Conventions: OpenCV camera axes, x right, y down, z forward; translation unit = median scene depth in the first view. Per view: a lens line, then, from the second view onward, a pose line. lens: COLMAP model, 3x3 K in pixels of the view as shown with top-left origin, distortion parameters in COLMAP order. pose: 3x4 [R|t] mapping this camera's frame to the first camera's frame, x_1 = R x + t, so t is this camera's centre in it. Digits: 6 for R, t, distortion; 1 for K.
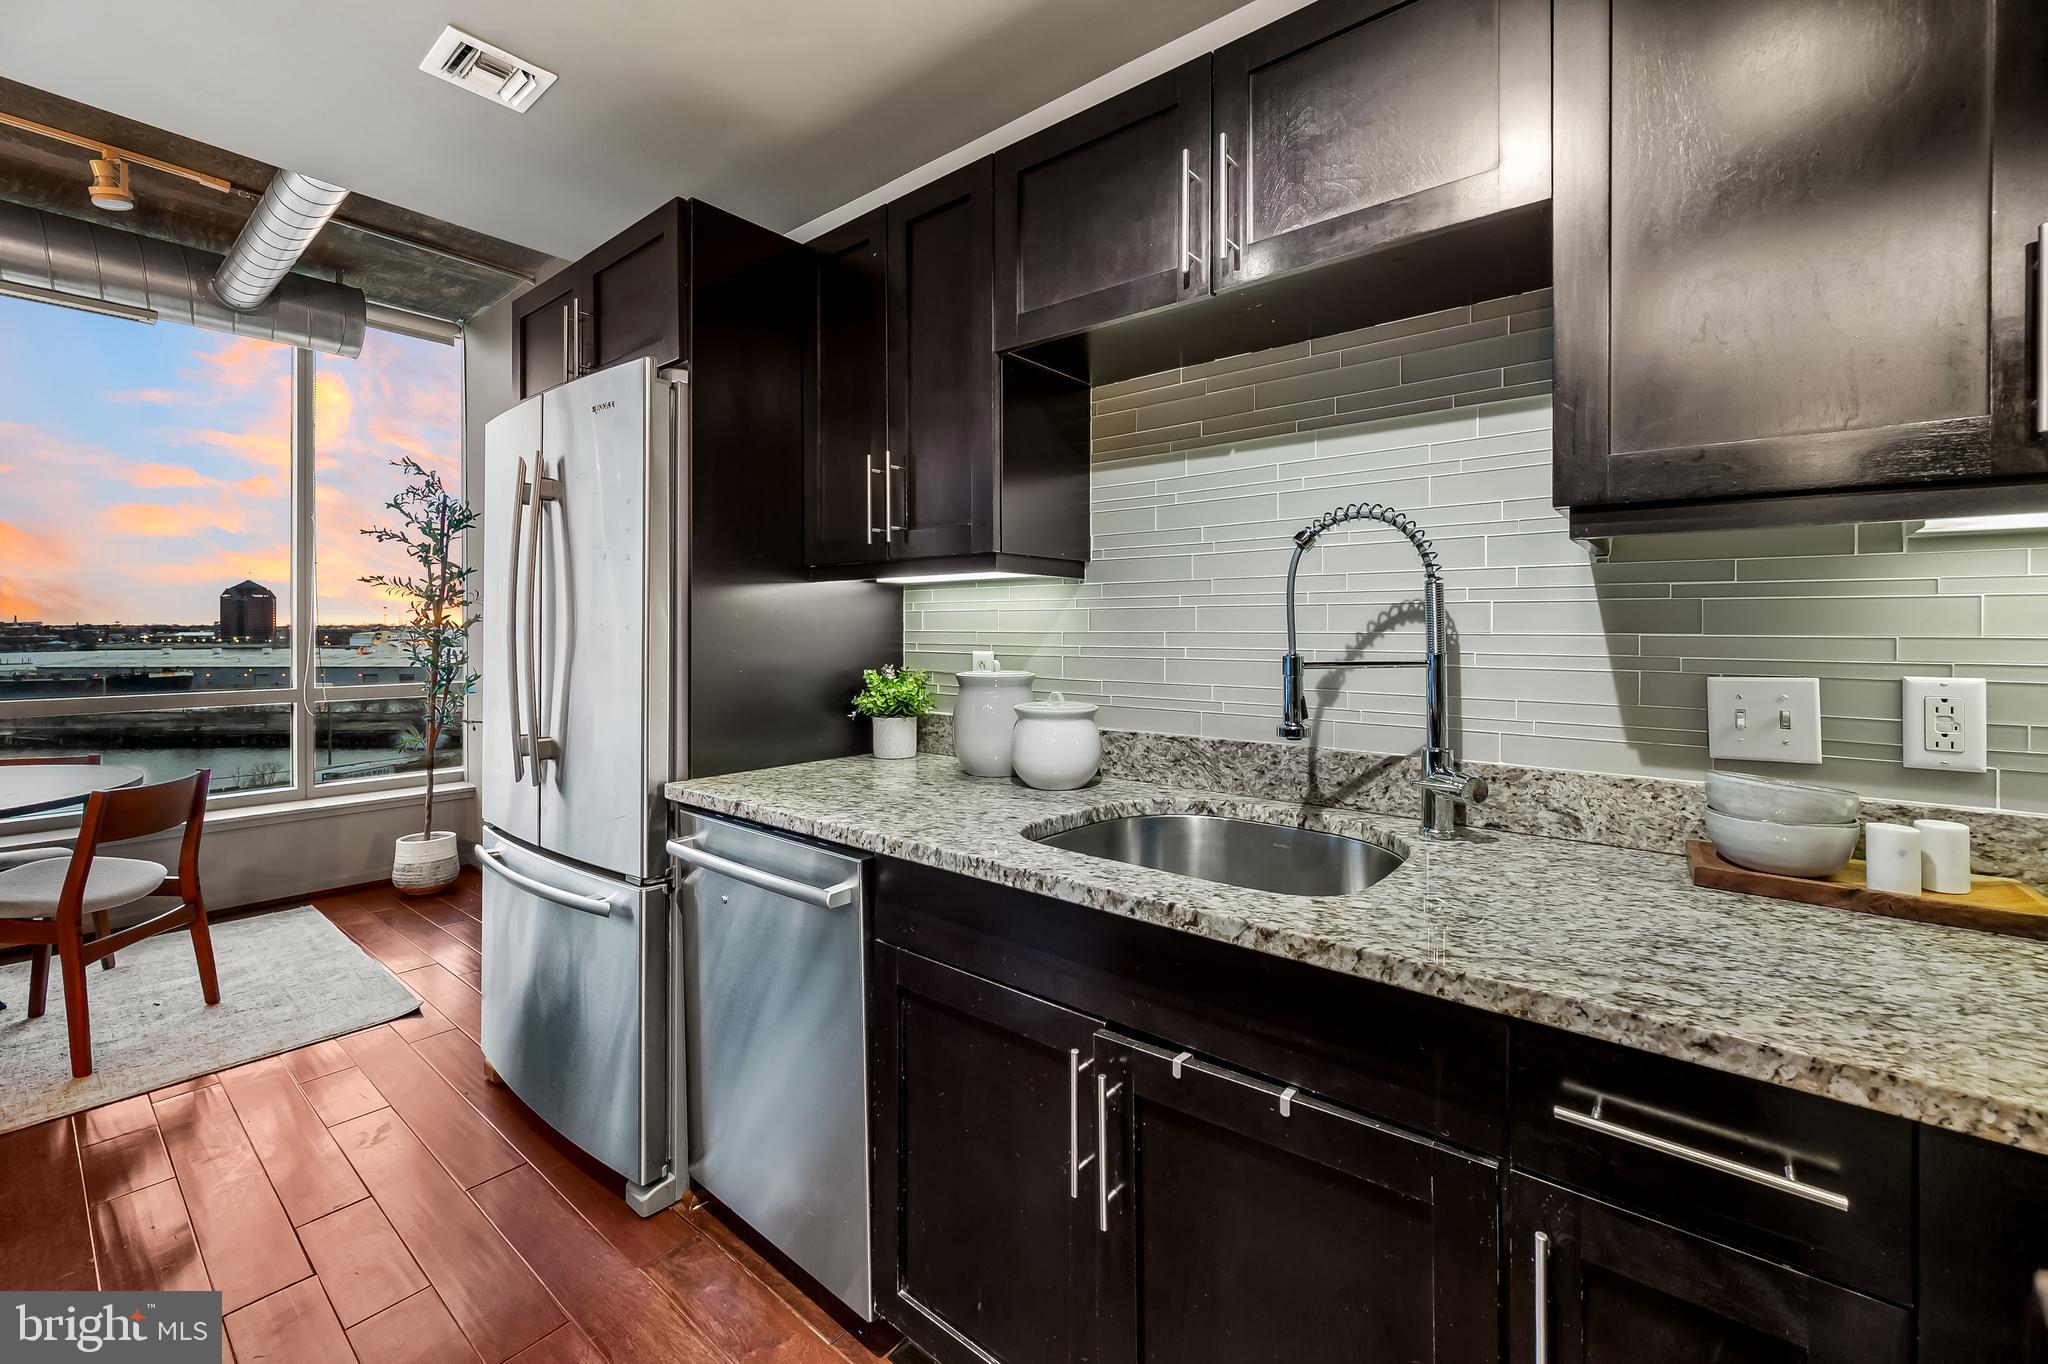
lens RADIAL K [[830.9, 0, 1035.2], [0, 830.9, 627.5], [0, 0, 1]] dist [0.000441, -0.000159]
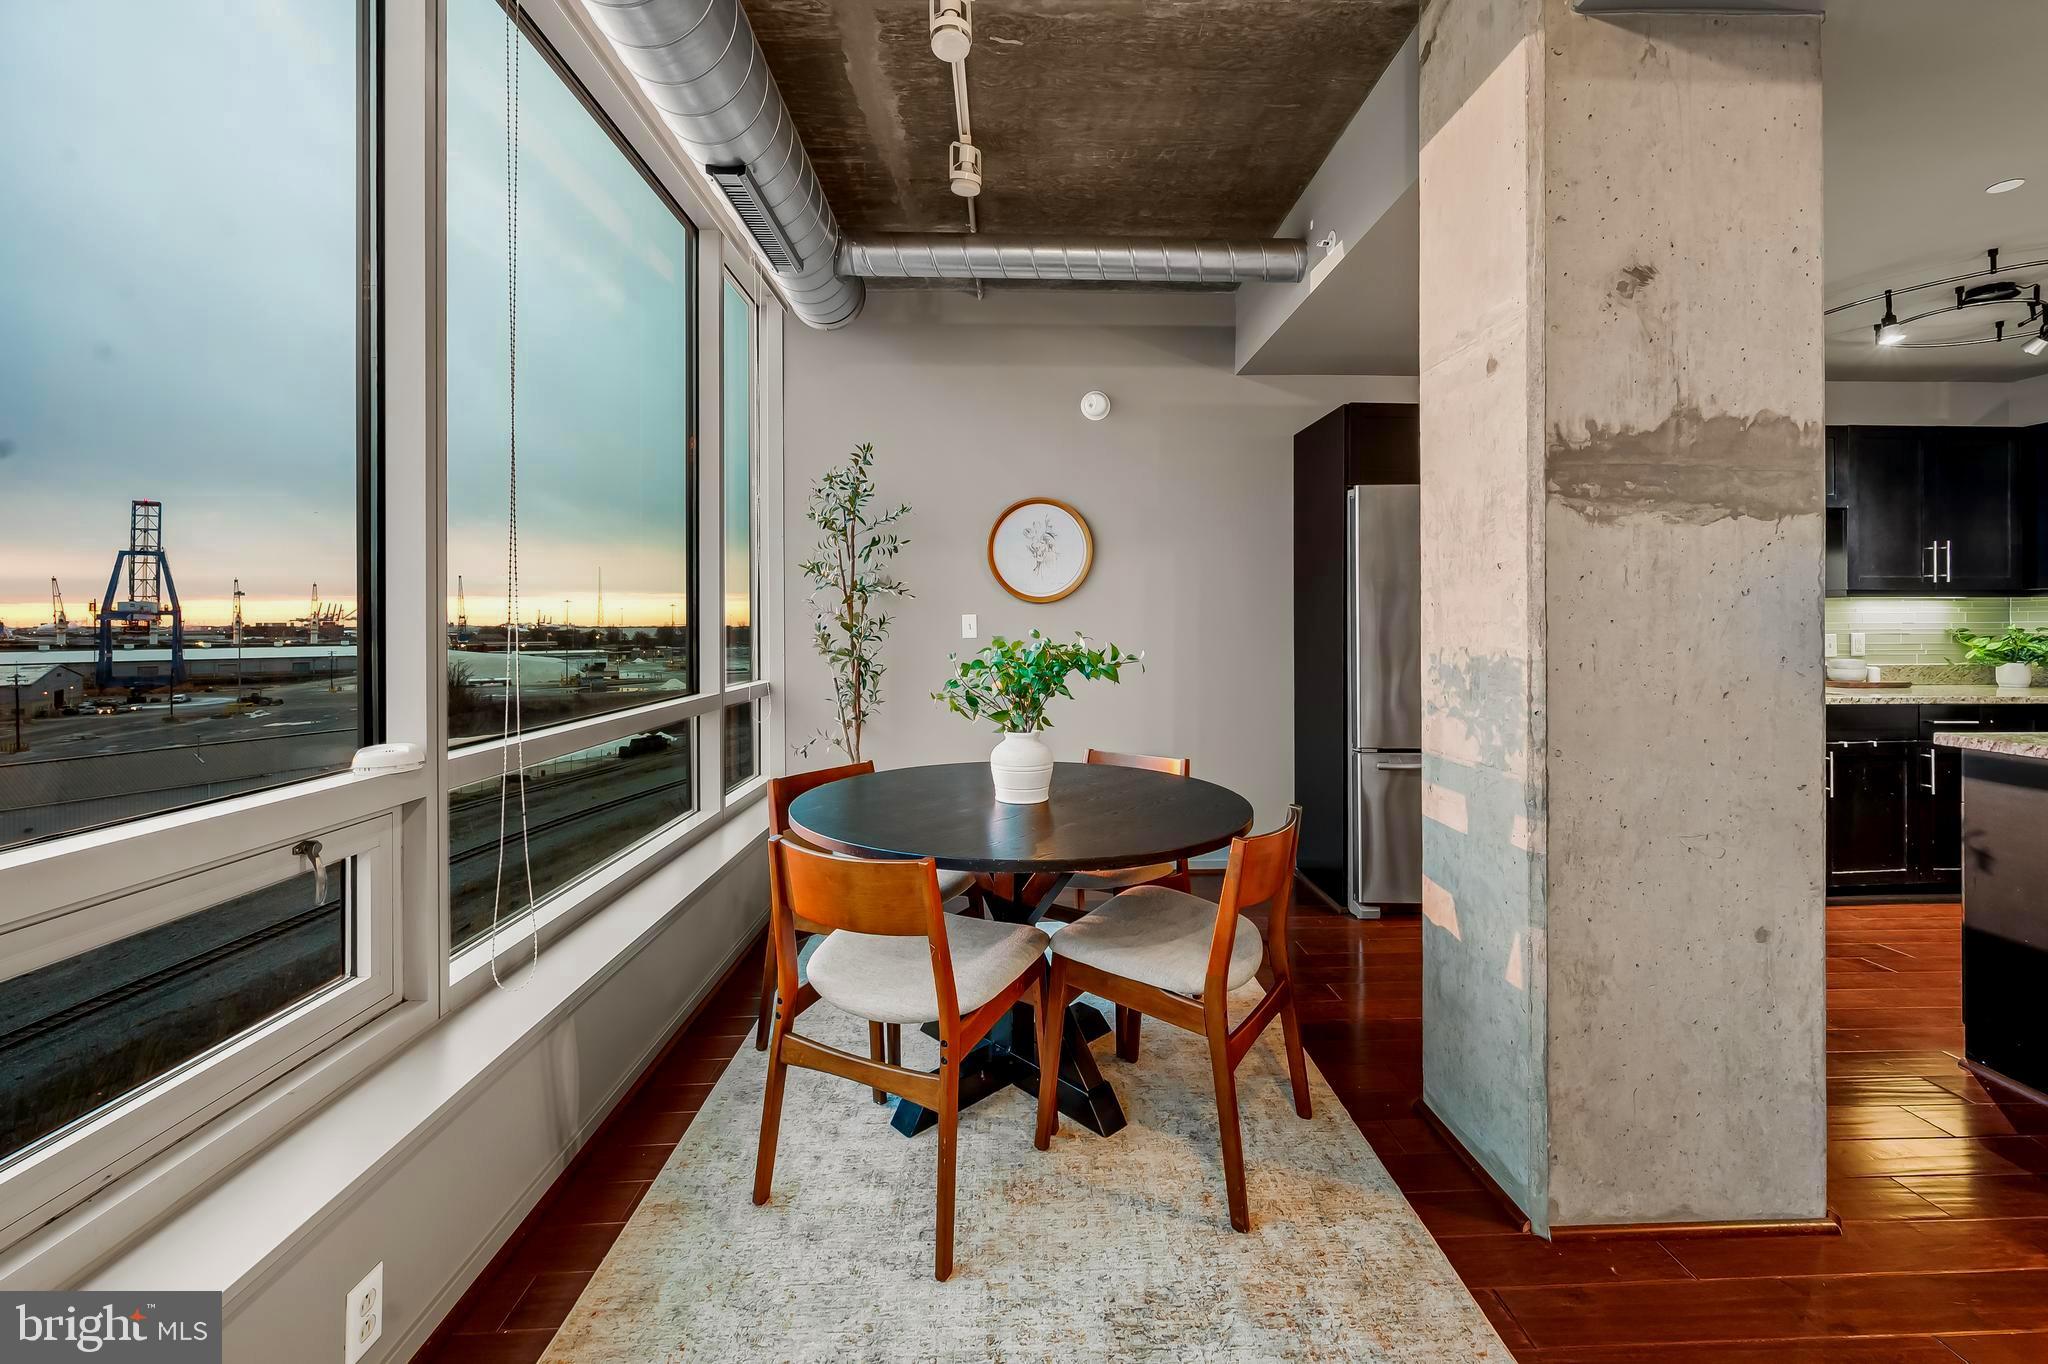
lens RADIAL K [[829.8, 0, 1049.4], [0, 829.8, 622.9], [0, 0, 1]] dist [0.000500, 0.000197]
pose [[0.755968, -0.002168, 0.654605, -2.870866], [0.001951, 0.999998, 0.001058, -0.000817], [-0.654605, 0.000477, 0.755971, 0.329566]]
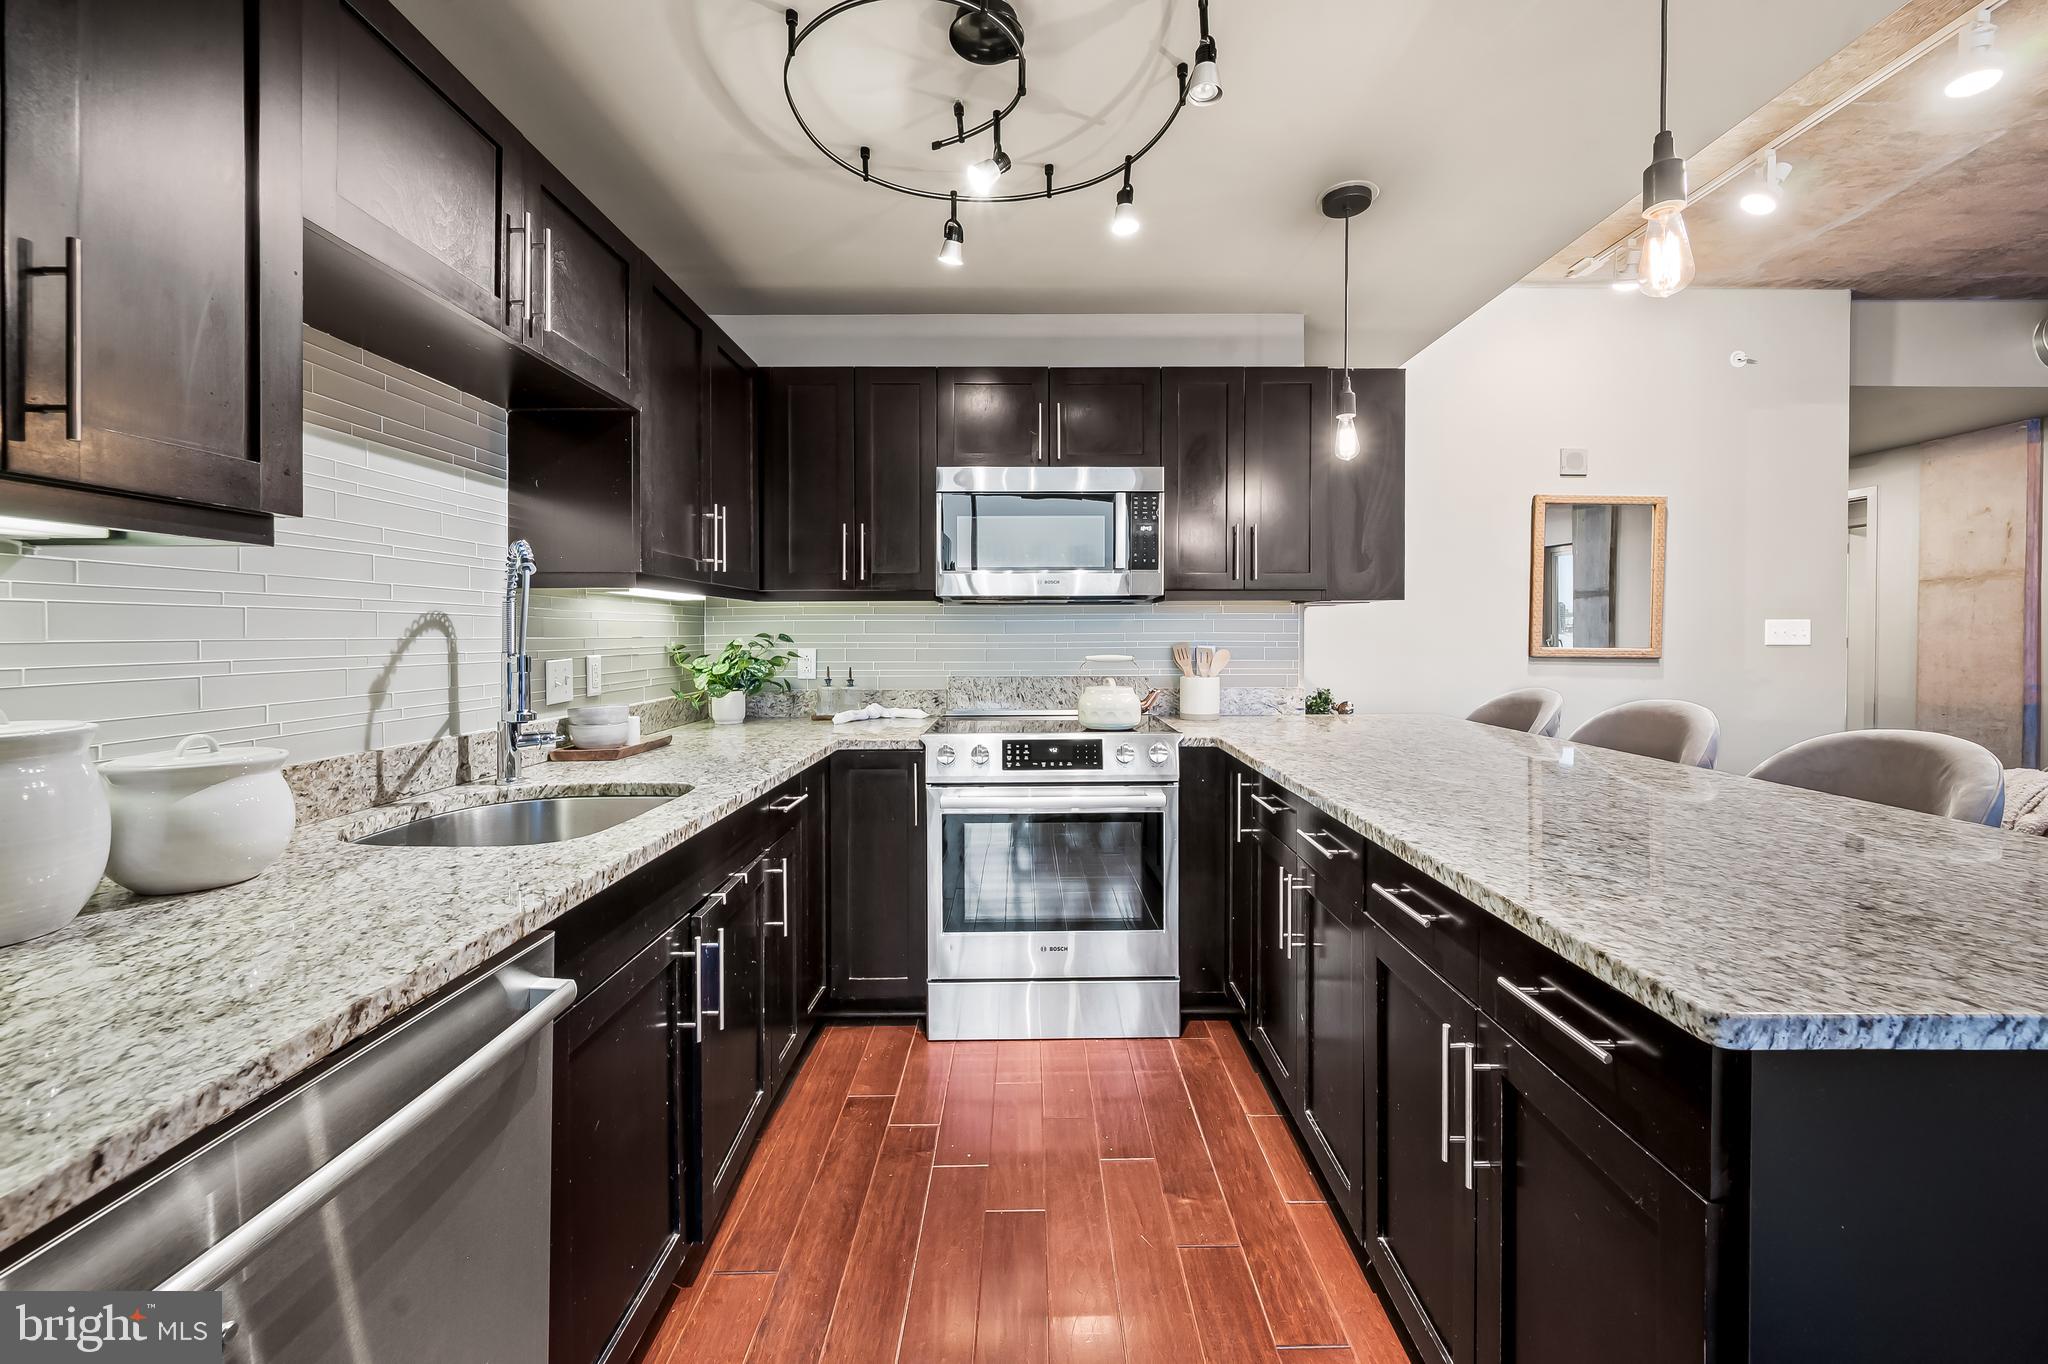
lens RADIAL K [[828.6, 0, 1032.6], [0, 828.6, 635.7], [0, 0, 1]] dist [0.001714, 0.000162]
pose [[-0.626439, -0.001587, 0.779469, -0.910712], [0.001327, 0.999994, 0.003103, 0.000412], [-0.779469, 0.002978, -0.626434, 0.942541]]
